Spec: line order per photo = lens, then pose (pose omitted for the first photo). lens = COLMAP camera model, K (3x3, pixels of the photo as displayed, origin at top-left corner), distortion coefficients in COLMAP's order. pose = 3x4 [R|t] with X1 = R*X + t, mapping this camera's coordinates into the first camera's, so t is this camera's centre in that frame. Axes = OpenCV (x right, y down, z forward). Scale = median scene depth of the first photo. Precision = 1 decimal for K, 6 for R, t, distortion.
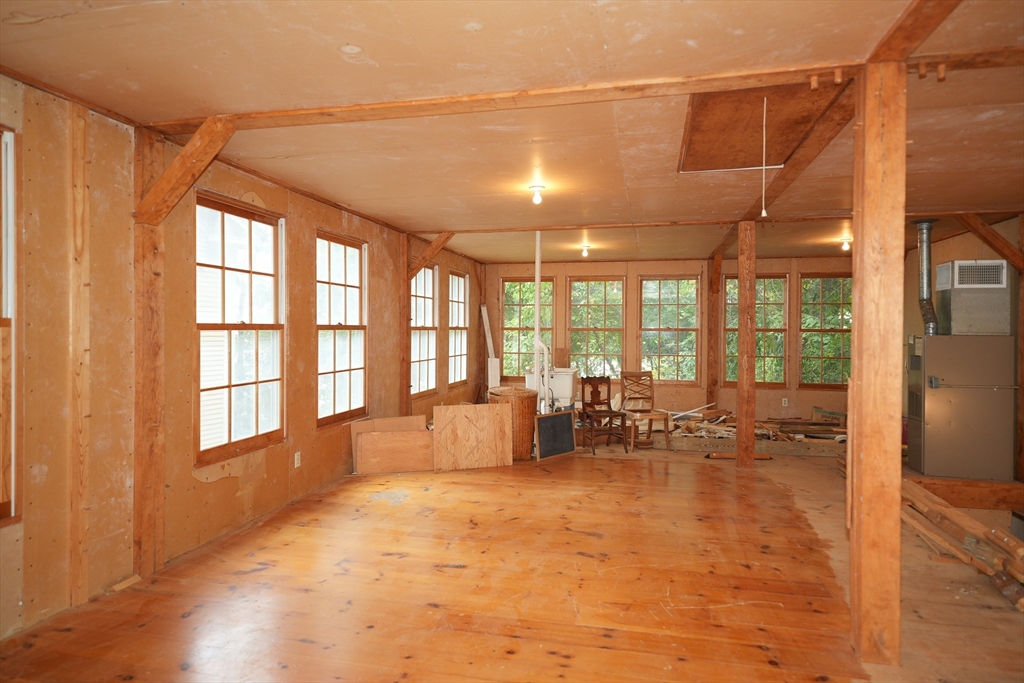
lens RADIAL K [[623.2, 0, 512.0], [0, 623.2, 341.5], [0, 0, 1]] dist [0.002204, 0.001590]
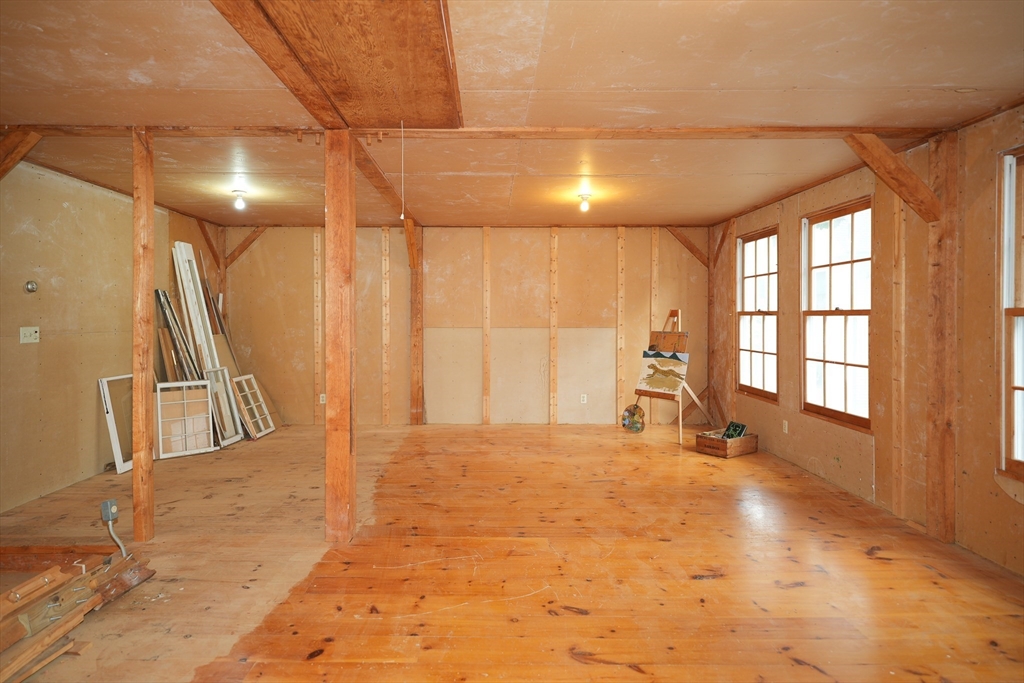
lens RADIAL K [[596.9, 0, 512.0], [0, 596.9, 341.5], [0, 0, 1]] dist [0.040634, 0.000014]
pose [[-0.967613, 0.005143, -0.252387, 0.434071], [-0.009574, 0.998326, 0.057047, -0.029098], [0.252258, 0.057615, -0.965943, 1.926388]]
